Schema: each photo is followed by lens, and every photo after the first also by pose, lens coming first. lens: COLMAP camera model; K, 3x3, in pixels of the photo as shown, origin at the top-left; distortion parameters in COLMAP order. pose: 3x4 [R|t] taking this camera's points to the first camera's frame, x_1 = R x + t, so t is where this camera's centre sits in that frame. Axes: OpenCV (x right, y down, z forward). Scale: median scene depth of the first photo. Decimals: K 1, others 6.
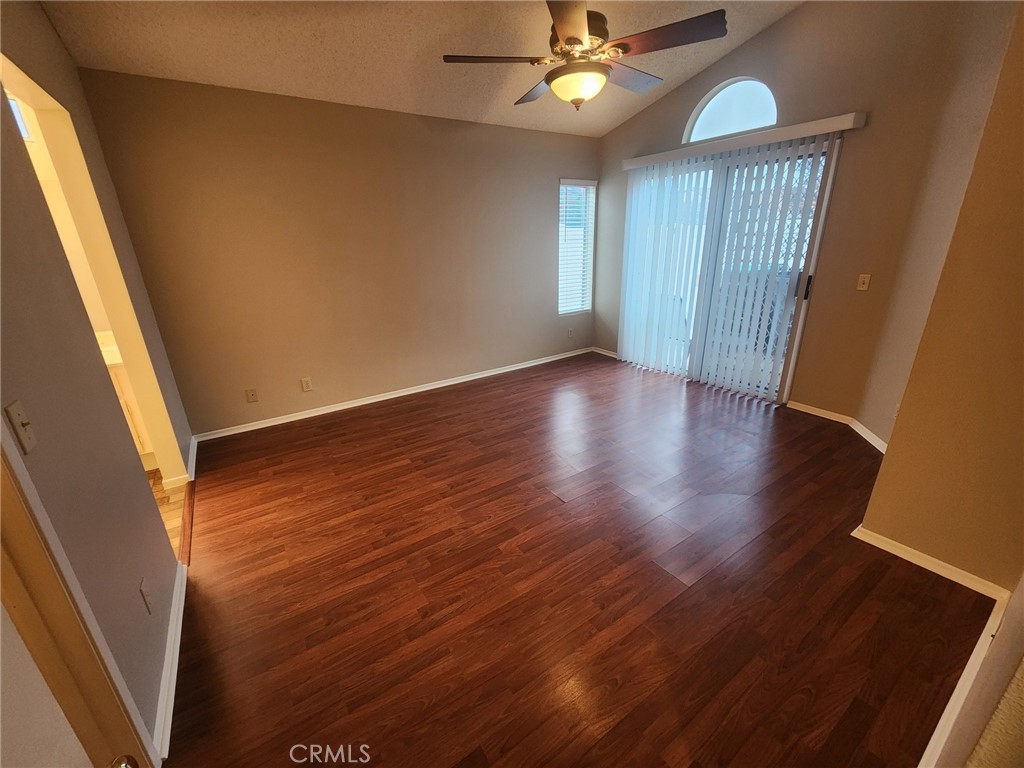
lens RADIAL K [[418.2, 0, 508.2], [0, 418.2, 387.6], [0, 0, 1]] dist [-0.001322, -0.000254]
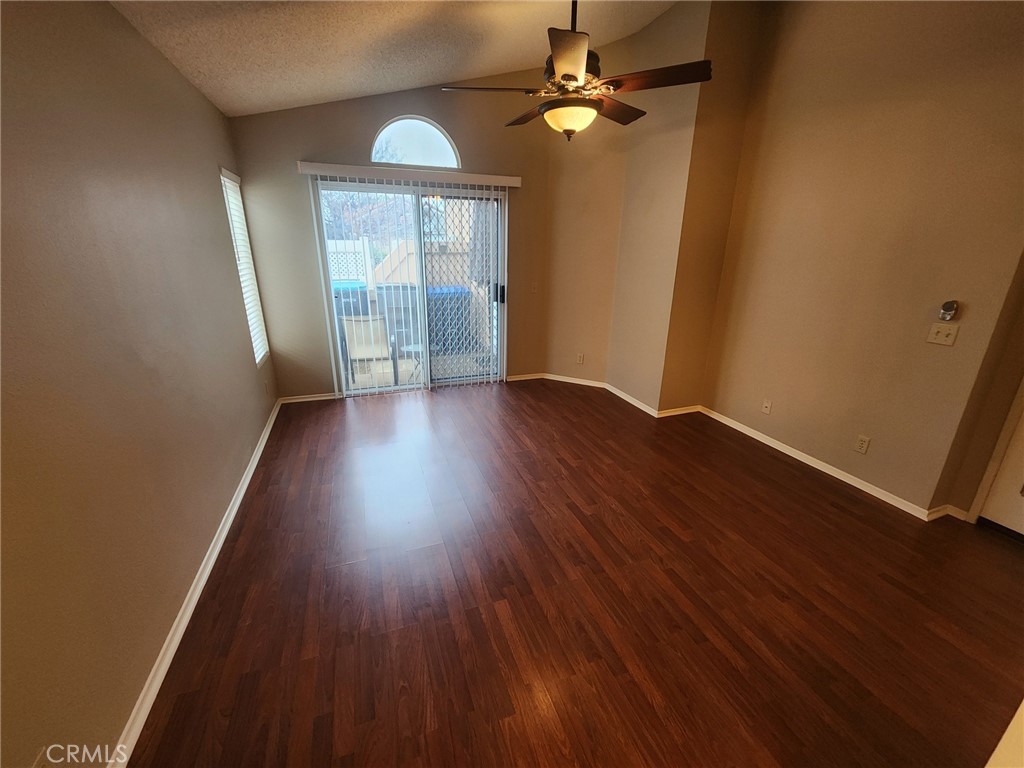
lens RADIAL K [[418.2, 0, 515.0], [0, 418.2, 386.4], [0, 0, 1]] dist [-0.001322, -0.000254]
pose [[0.231408, -0.280645, 0.931498, -0.681719], [0.312640, 0.928151, 0.201969, -0.235687], [-0.921253, 0.244486, 0.302523, 0.649886]]
